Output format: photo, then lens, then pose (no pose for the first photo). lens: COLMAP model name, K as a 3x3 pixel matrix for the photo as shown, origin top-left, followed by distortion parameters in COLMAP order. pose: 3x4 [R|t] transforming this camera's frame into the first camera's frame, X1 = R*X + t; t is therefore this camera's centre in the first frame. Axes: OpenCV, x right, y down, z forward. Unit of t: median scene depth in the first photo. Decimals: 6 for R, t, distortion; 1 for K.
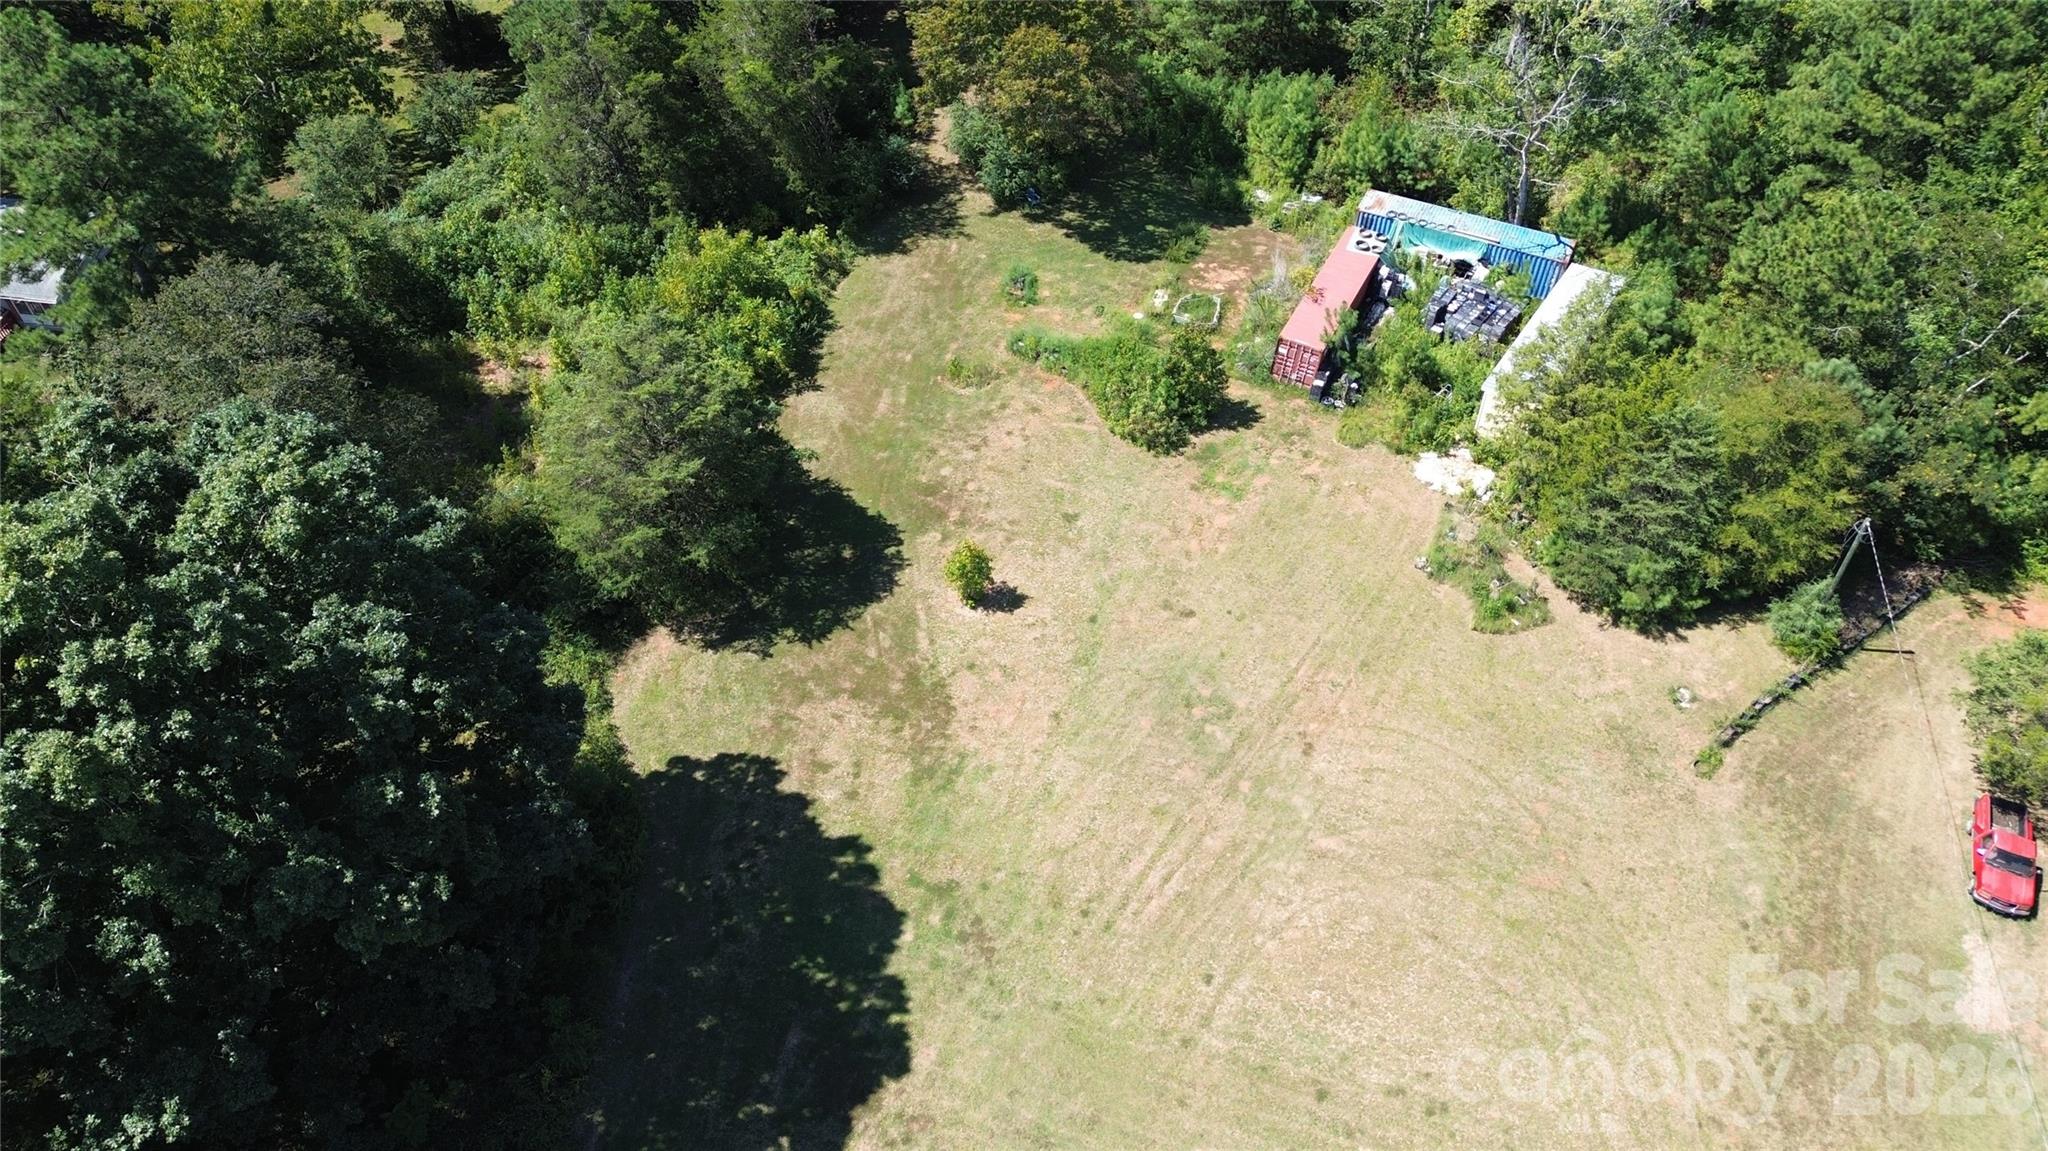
lens RADIAL K [[1438.6, 0, 1031.7], [0, 1438.6, 561.4], [0, 0, 1]] dist [0.081035, -0.079478]
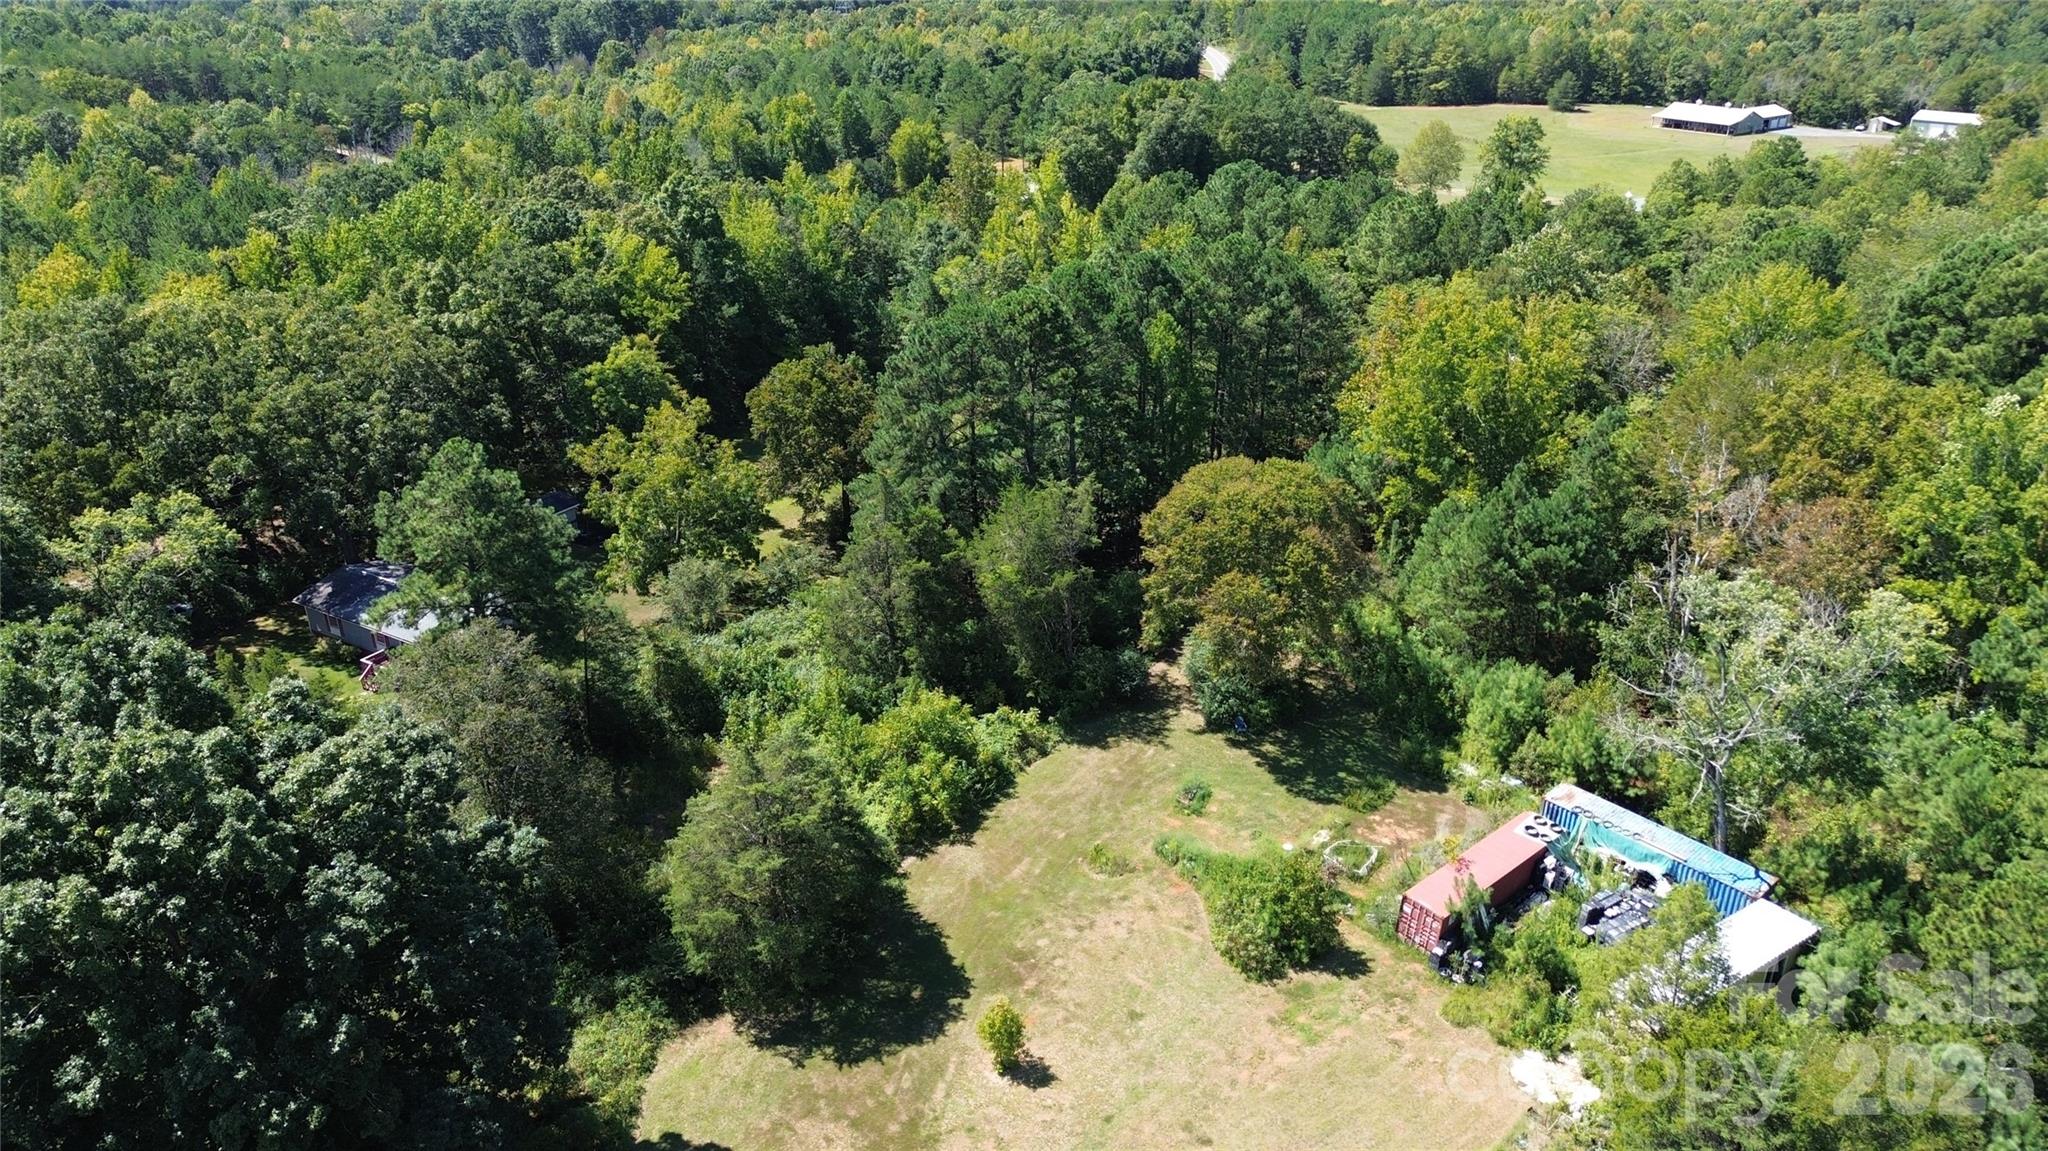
lens RADIAL K [[1438.6, 0, 1034.0], [0, 1438.6, 554.5], [0, 0, 1]] dist [0.081035, -0.079478]
pose [[0.930861, 0.151252, -0.332597, 0.236929], [-0.263759, 0.908107, -0.325227, 0.023670], [0.252843, 0.390467, 0.885215, -0.032998]]
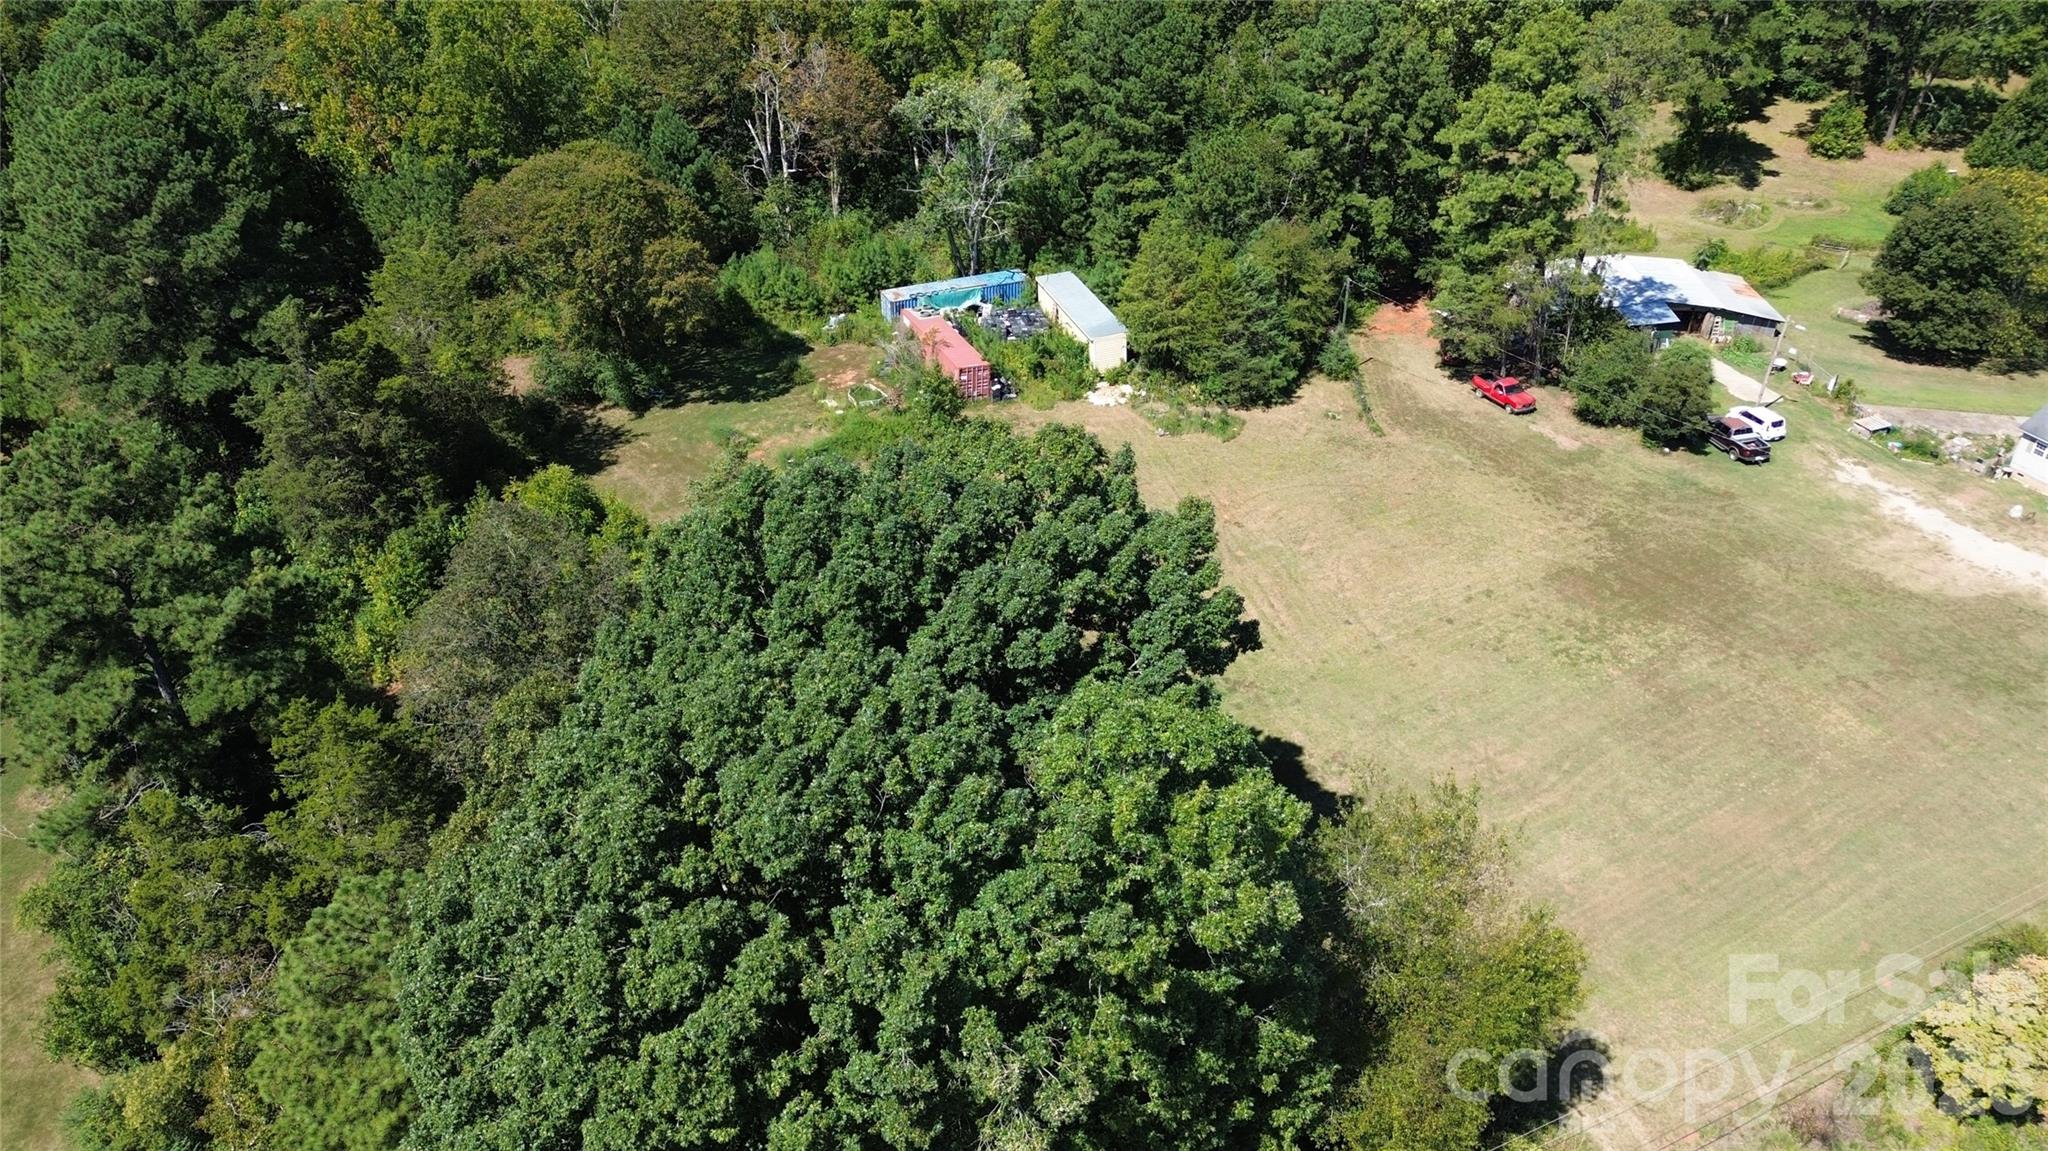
lens RADIAL K [[1438.6, 0, 1031.1], [0, 1438.6, 562.3], [0, 0, 1]] dist [0.081035, -0.079478]
pose [[0.638980, -0.425125, 0.641072, -0.751288], [0.553594, 0.832787, 0.000474, 0.034795], [-0.534078, 0.354591, 0.767481, -0.012735]]
